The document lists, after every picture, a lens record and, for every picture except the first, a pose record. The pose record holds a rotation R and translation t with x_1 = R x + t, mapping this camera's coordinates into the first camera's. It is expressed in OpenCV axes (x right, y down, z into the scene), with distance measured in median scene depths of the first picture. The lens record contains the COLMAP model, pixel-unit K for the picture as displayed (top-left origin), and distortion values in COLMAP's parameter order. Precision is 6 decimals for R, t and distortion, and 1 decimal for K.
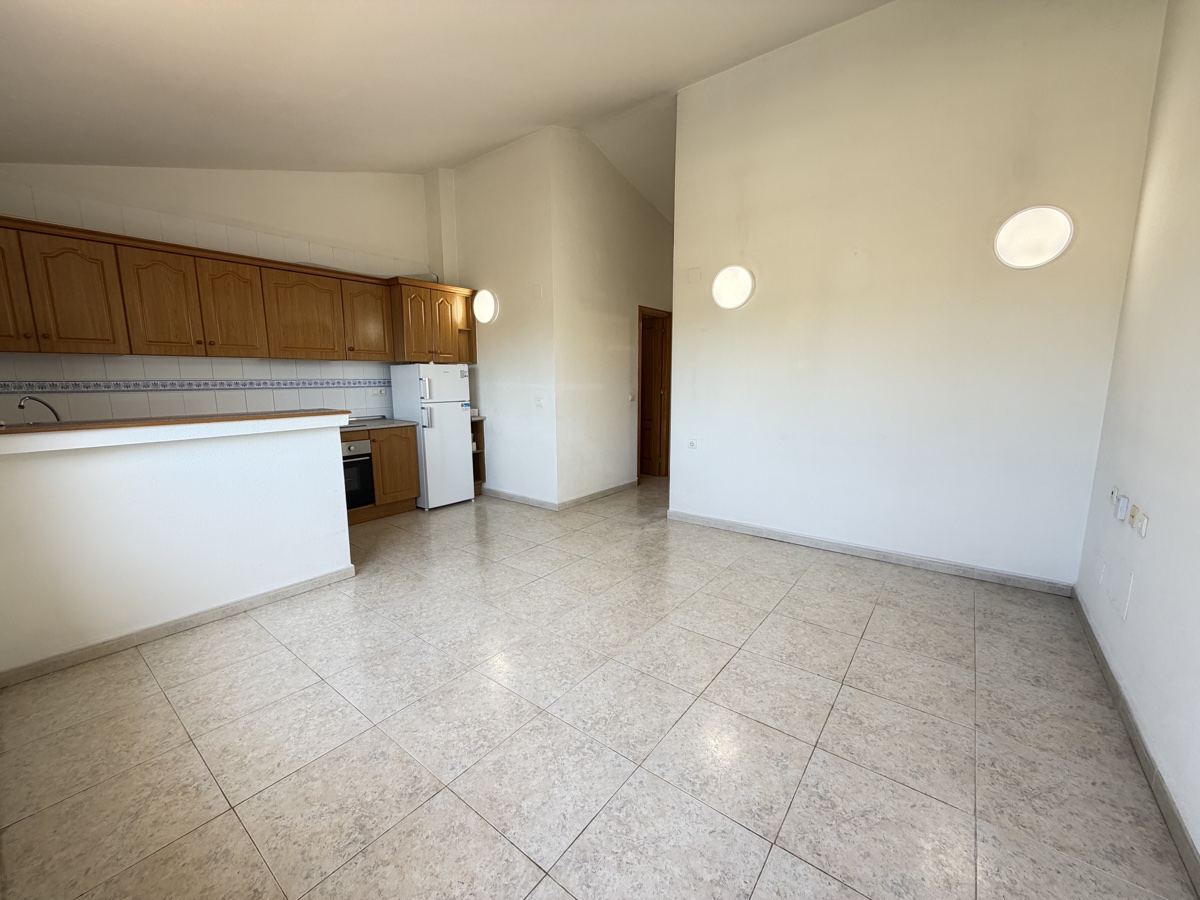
lens RADIAL K [[477.9, 0, 597.2], [0, 477.9, 454.0], [0, 0, 1]] dist [0.001404, 0.000063]
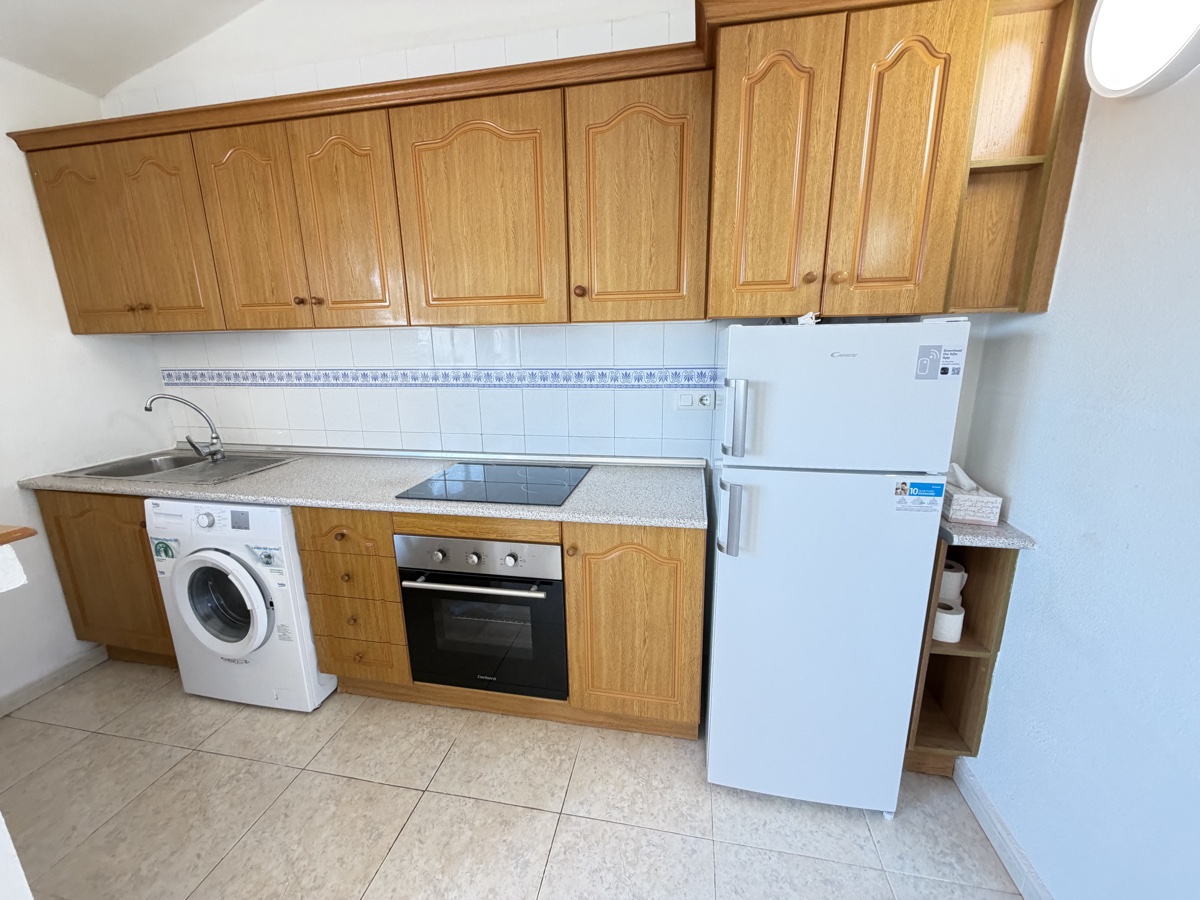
lens RADIAL K [[477.9, 0, 597.2], [0, 477.9, 454.0], [0, 0, 1]] dist [0.001404, 0.000063]
pose [[0.460561, 0.201137, -0.864539, -0.146377], [-0.129211, 0.978805, 0.158887, -0.142295], [0.878173, 0.038531, 0.476789, 0.761802]]
